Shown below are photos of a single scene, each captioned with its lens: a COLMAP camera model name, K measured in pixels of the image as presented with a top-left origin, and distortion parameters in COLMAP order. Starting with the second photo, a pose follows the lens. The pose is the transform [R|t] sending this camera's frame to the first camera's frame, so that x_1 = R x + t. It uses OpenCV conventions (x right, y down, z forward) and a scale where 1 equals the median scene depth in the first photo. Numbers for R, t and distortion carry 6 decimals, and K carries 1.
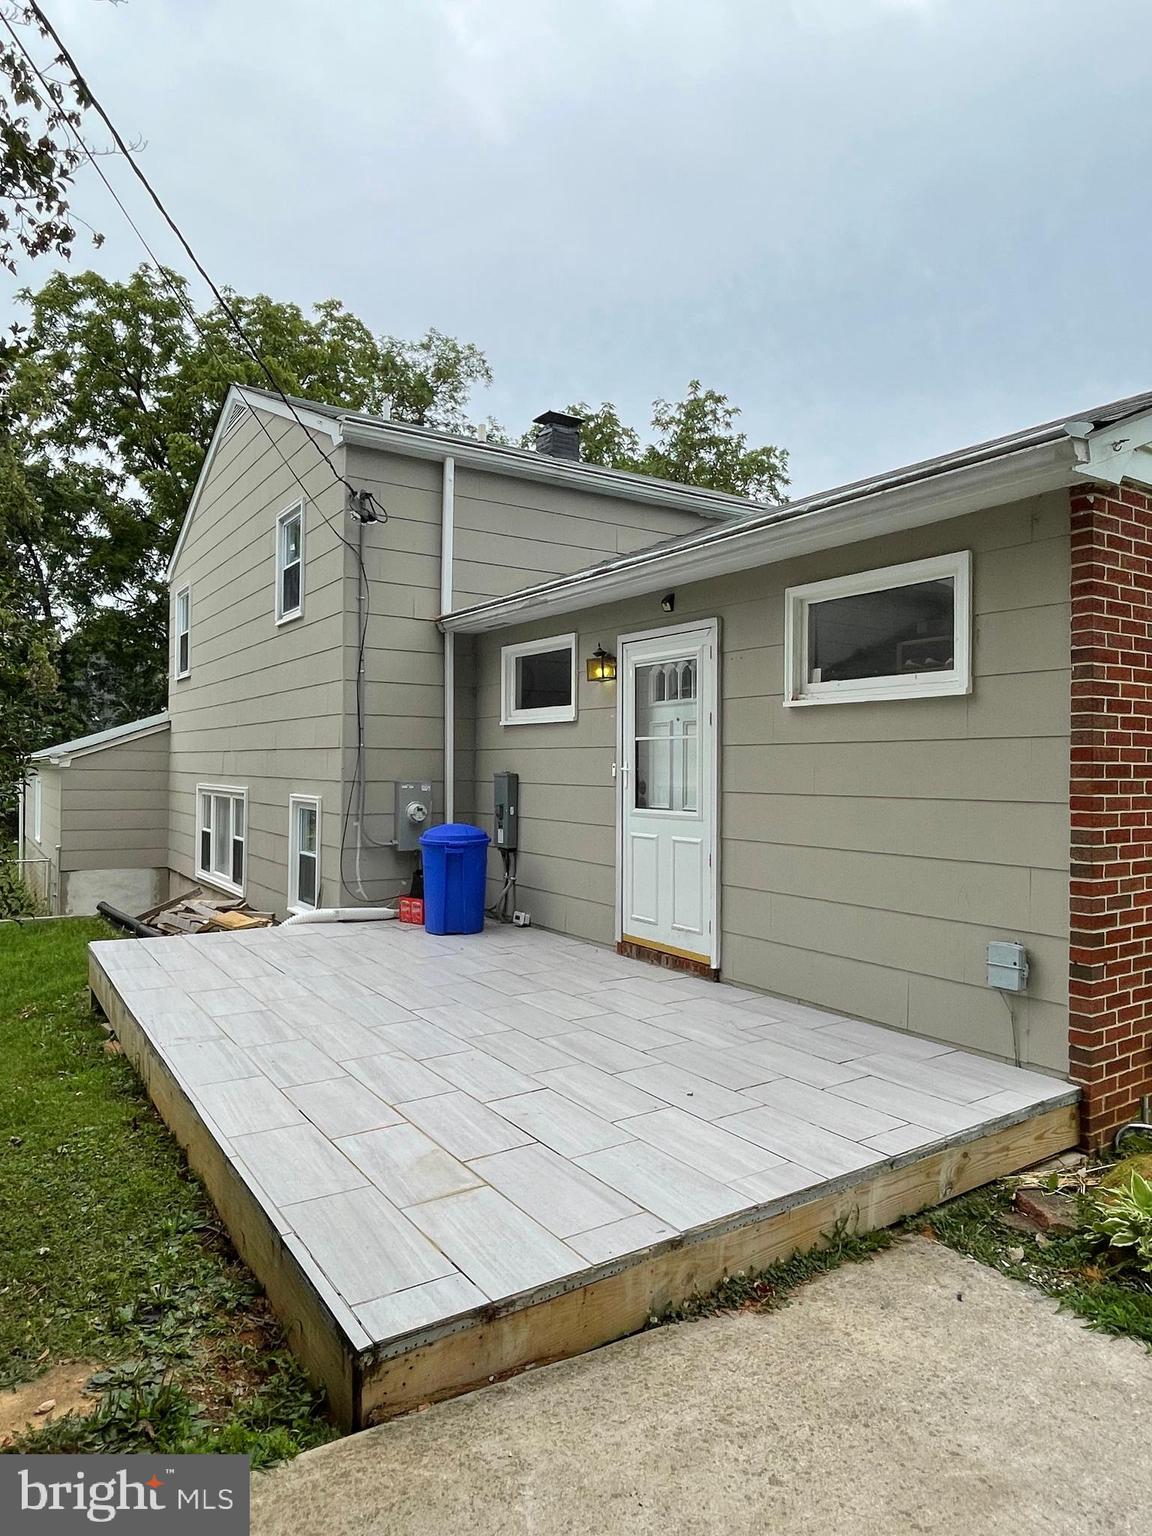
lens RADIAL K [[948.8, 0, 576.0], [0, 948.8, 768.0], [0, 0, 1]] dist [0.001537, -0.003932]
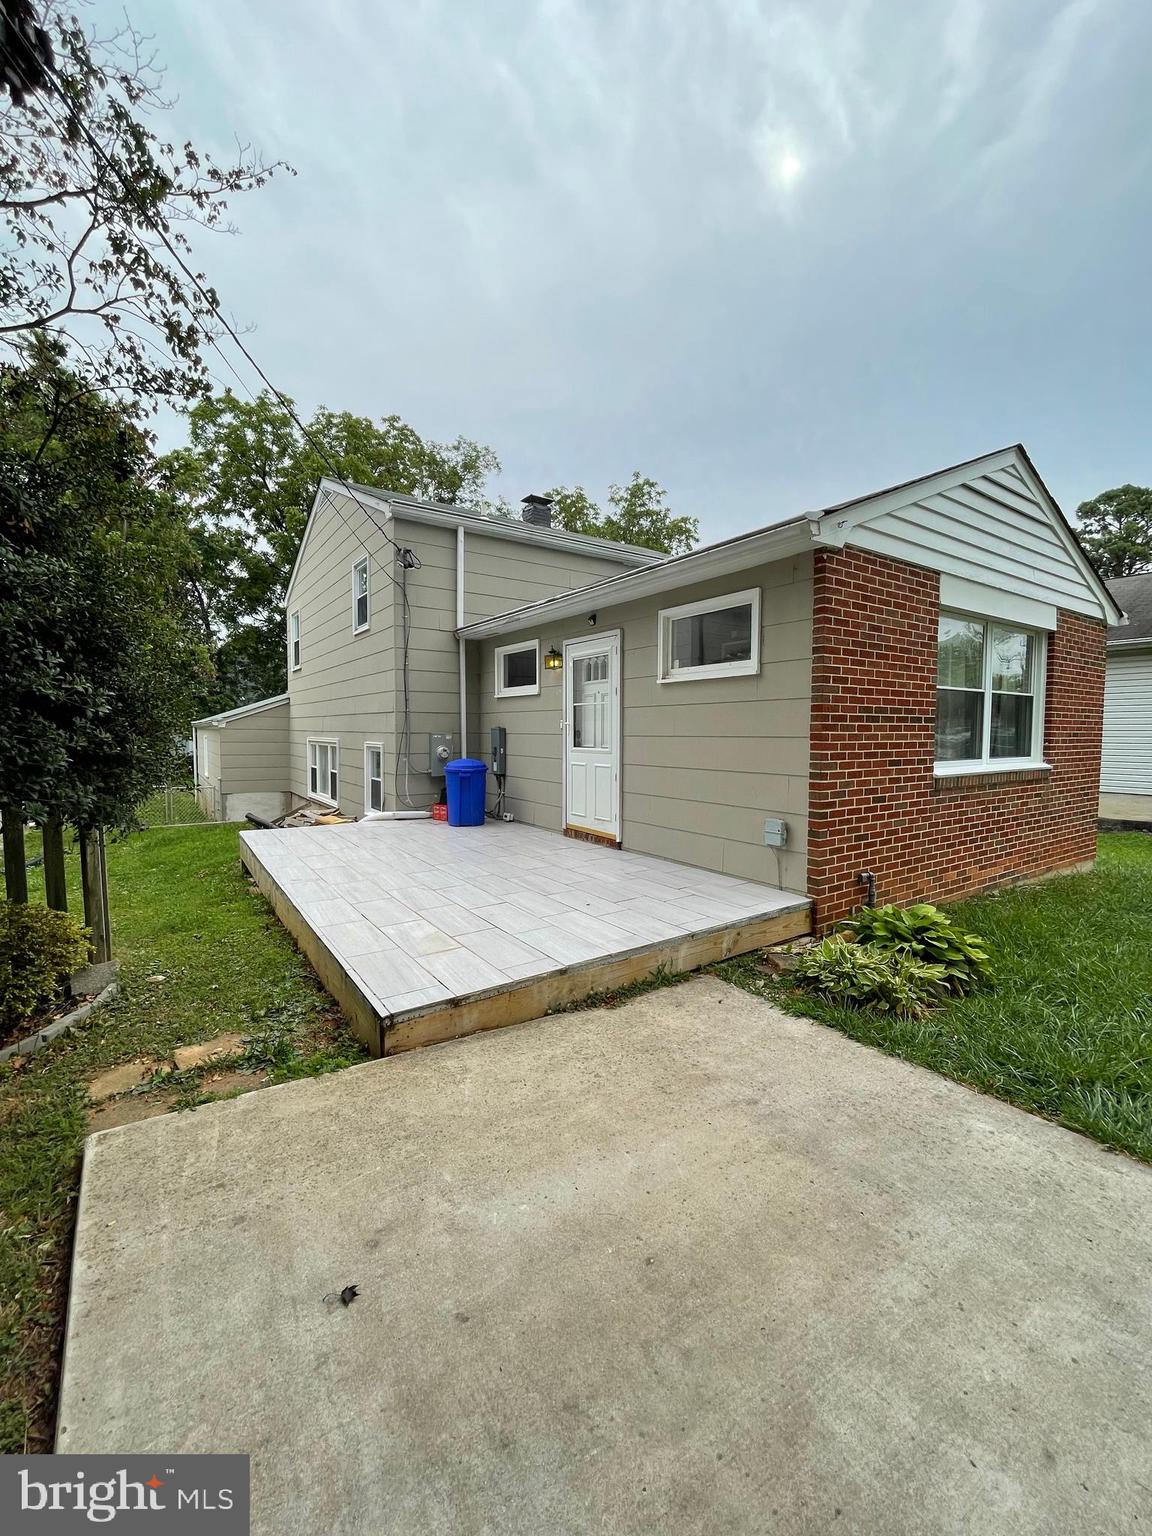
lens RADIAL K [[623.3, 0, 574.0], [0, 623.3, 767.5], [0, 0, 1]] dist [0.000310, -0.000005]
pose [[0.999847, -0.004365, 0.016910, 0.046976], [0.003383, 0.998330, 0.057673, 0.016270], [-0.017134, -0.057607, 0.998192, -0.076827]]
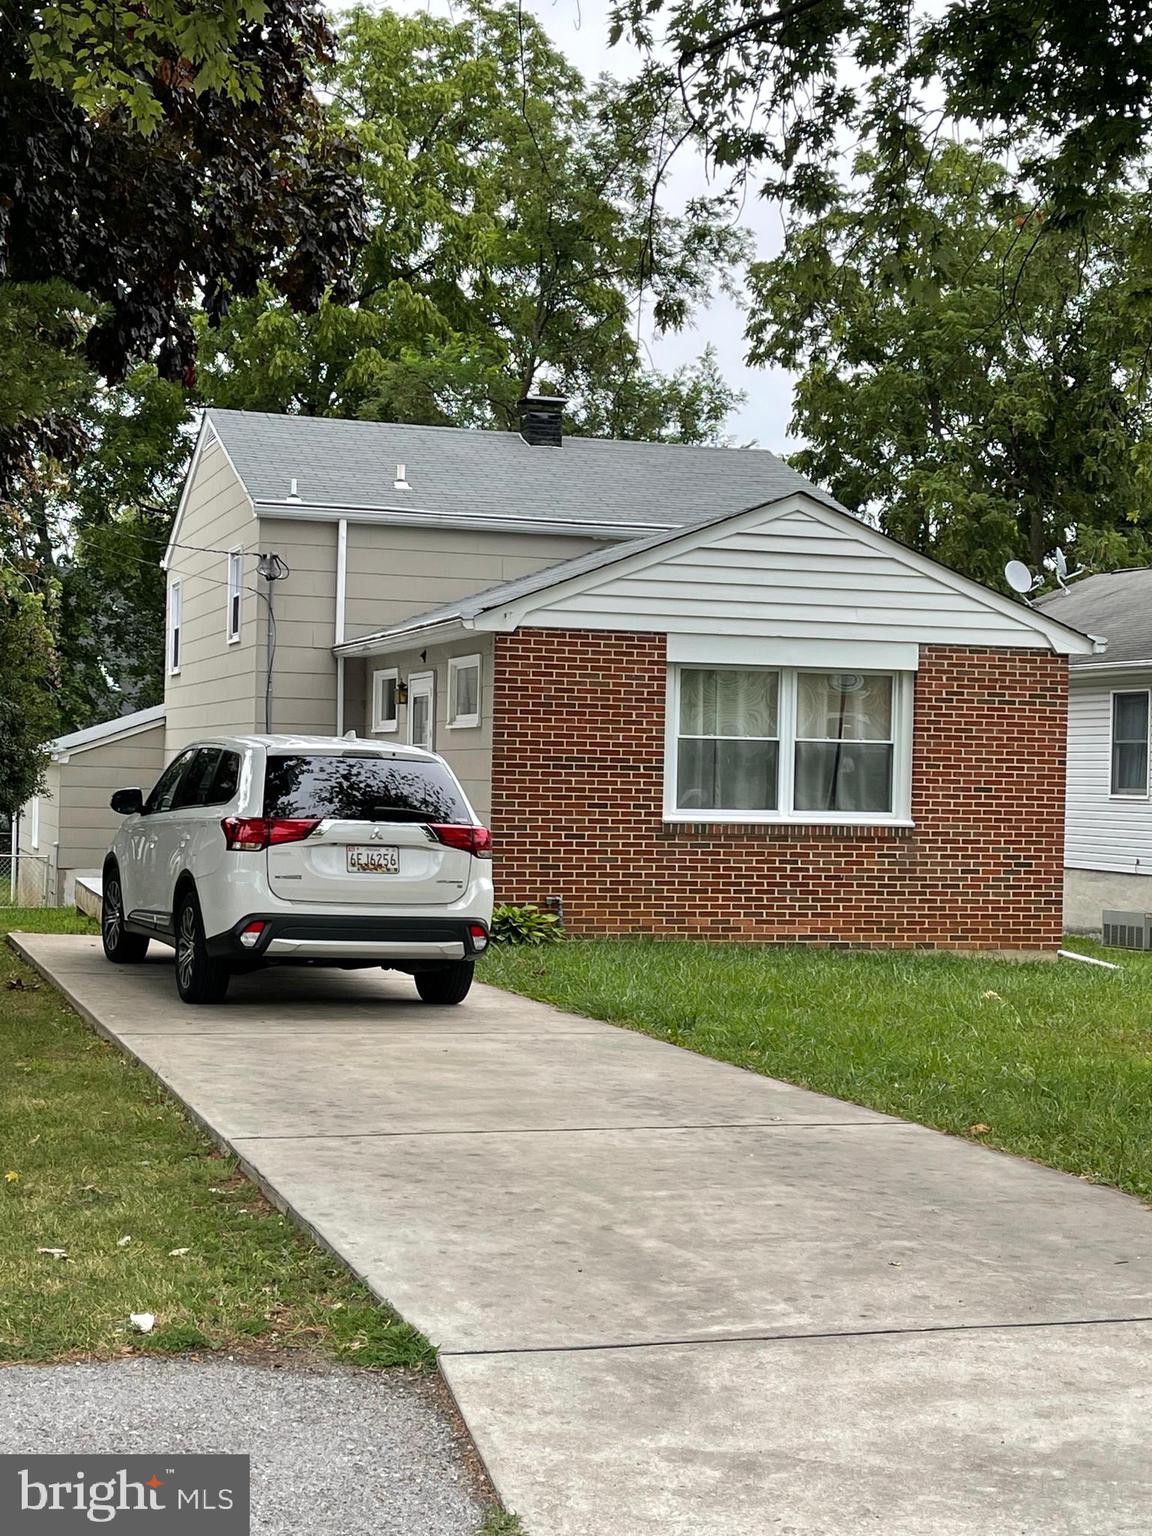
lens RADIAL K [[2241.6, 0, 576.0], [0, 2241.6, 768.0], [0, 0, 1]] dist [0.085865, 0.011027]
pose [[0.963427, 0.012564, -0.267674, 1.297084], [-0.014914, 0.999866, -0.006748, 0.025949], [0.267554, 0.010494, 0.963486, -2.401008]]
